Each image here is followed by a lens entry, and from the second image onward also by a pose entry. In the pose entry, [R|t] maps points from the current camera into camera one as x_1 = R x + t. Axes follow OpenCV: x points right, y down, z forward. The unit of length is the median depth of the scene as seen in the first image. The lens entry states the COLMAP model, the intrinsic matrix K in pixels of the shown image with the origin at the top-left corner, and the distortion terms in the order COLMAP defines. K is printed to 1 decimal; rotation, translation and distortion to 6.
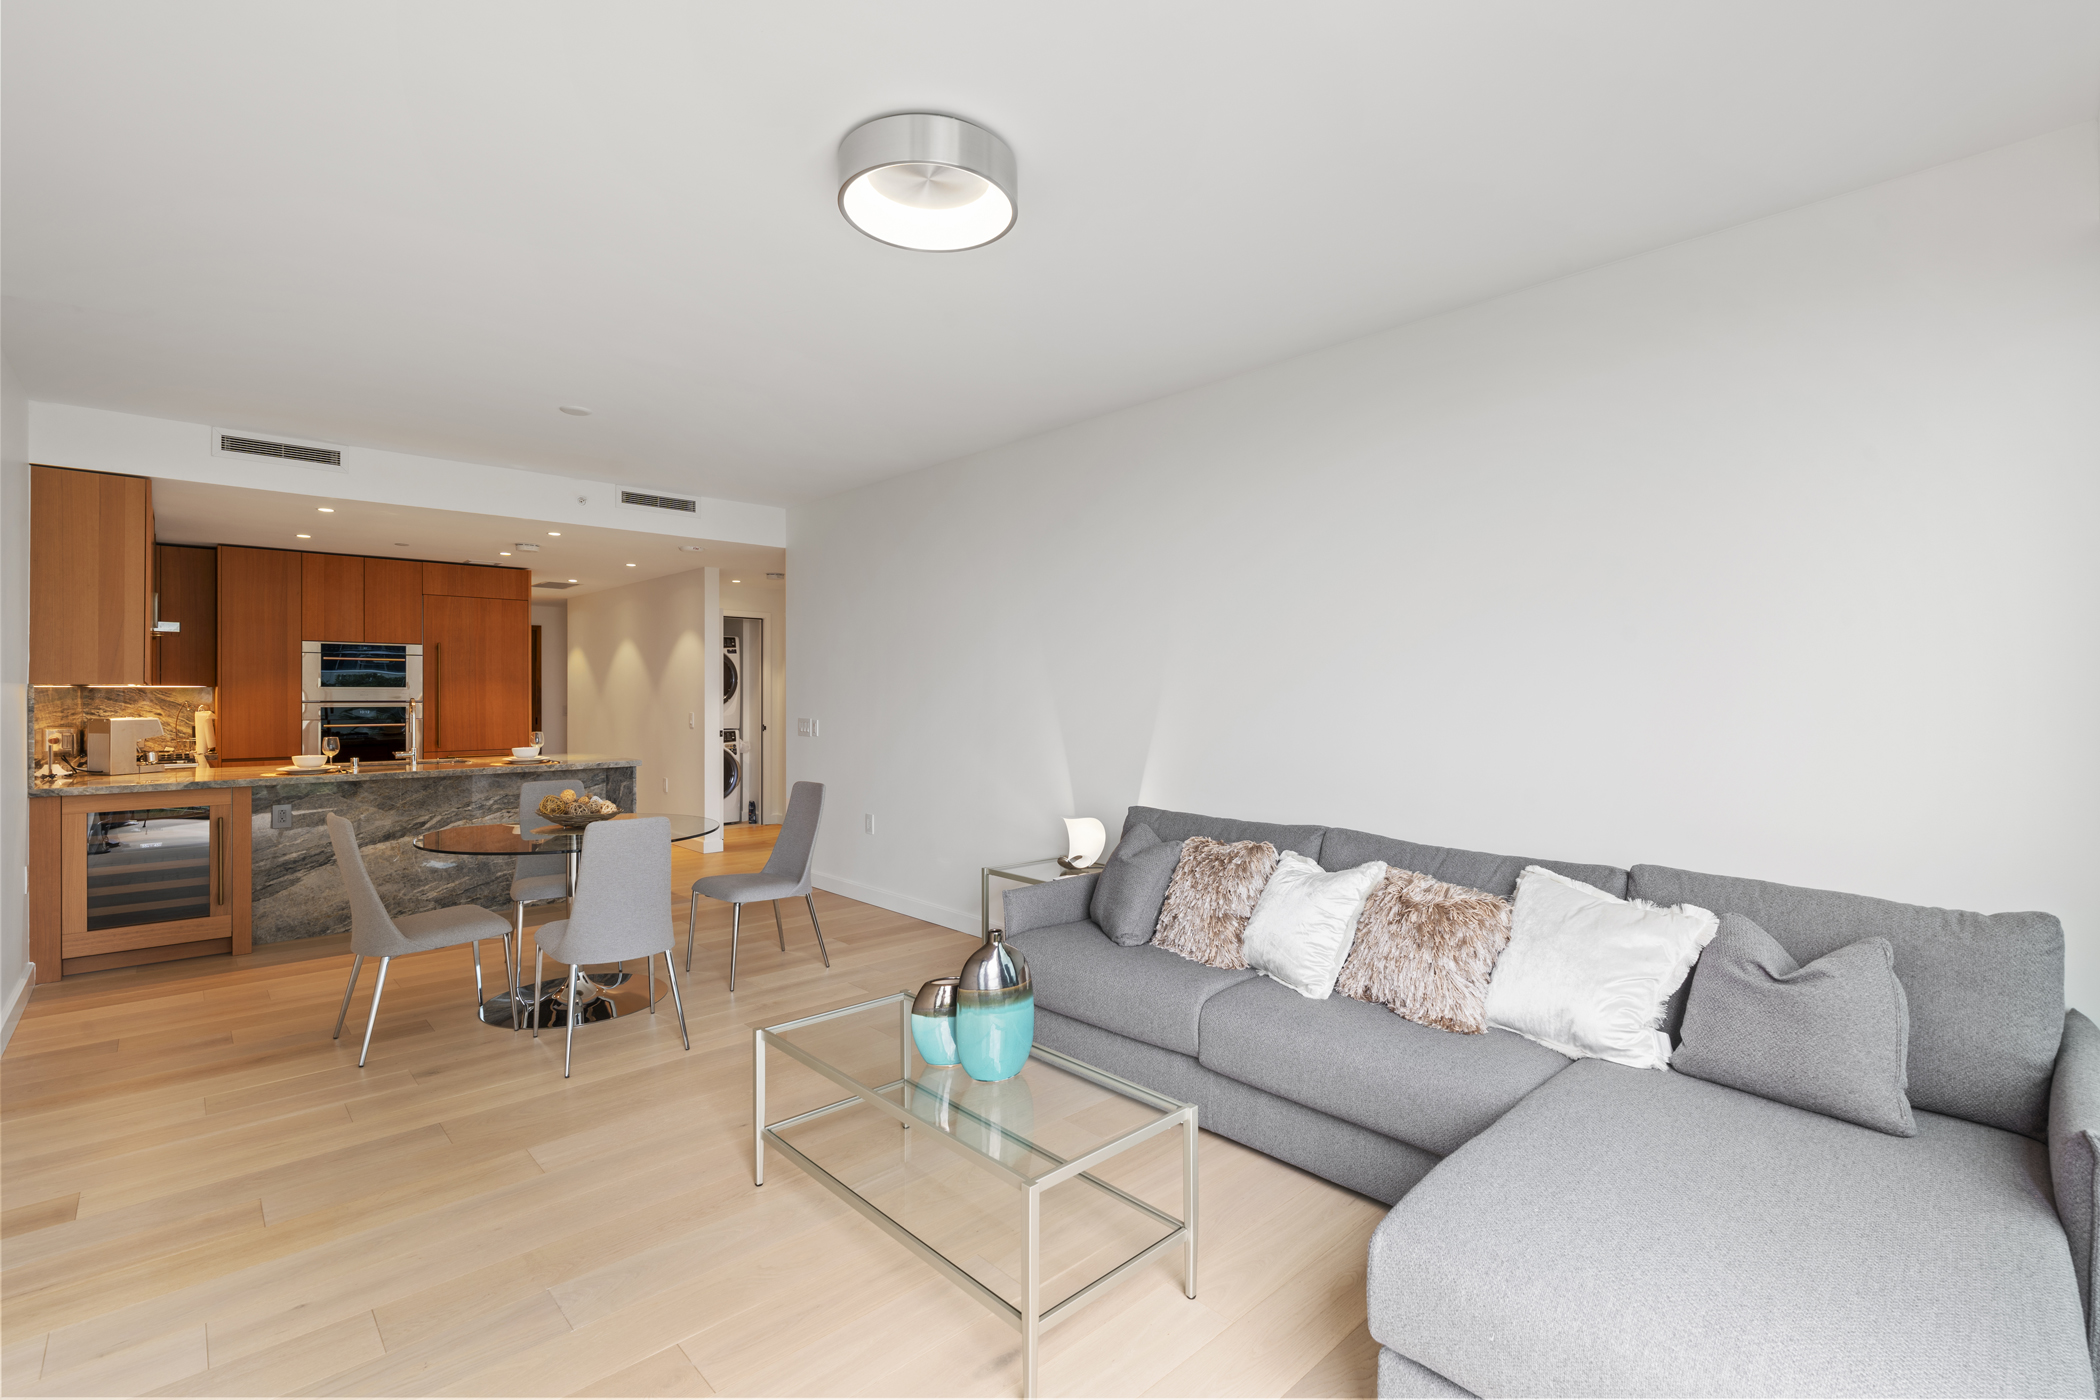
lens RADIAL K [[957.3, 0, 1058.4], [0, 957.3, 692.2], [0, 0, 1]] dist [-0.008228, 0.002283]
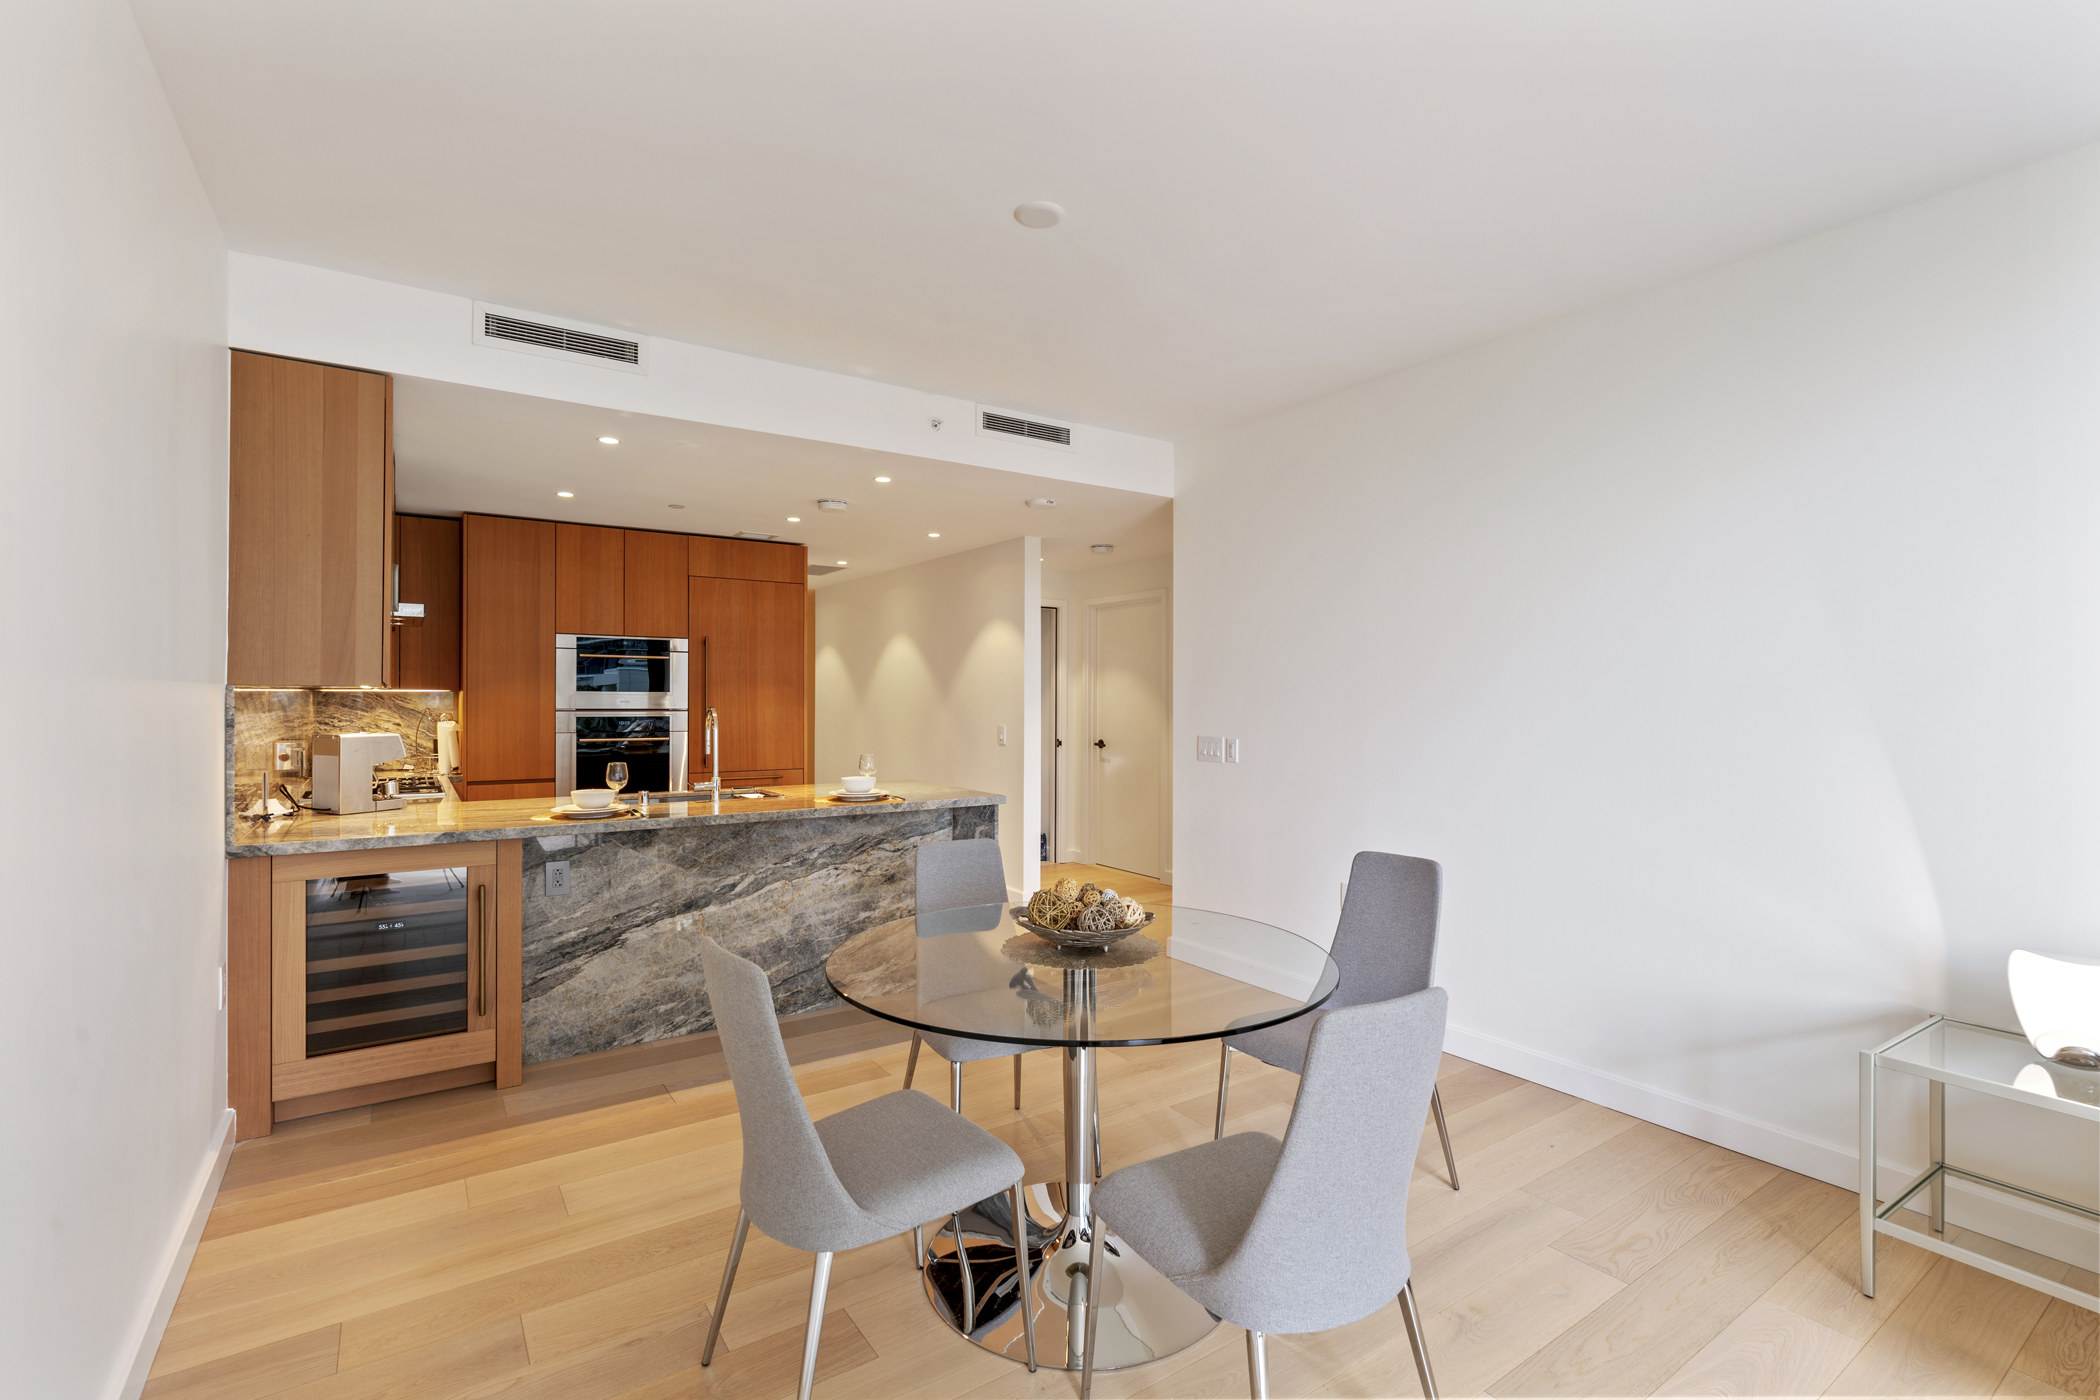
lens RADIAL K [[957.3, 0, 1043.1], [0, 957.3, 699.0], [0, 0, 1]] dist [-0.008228, 0.002283]
pose [[0.987389, 0.002742, -0.158287, -0.320824], [-0.002753, 0.999996, 0.000149, -0.000394], [0.158287, 0.000288, 0.987393, 0.333599]]
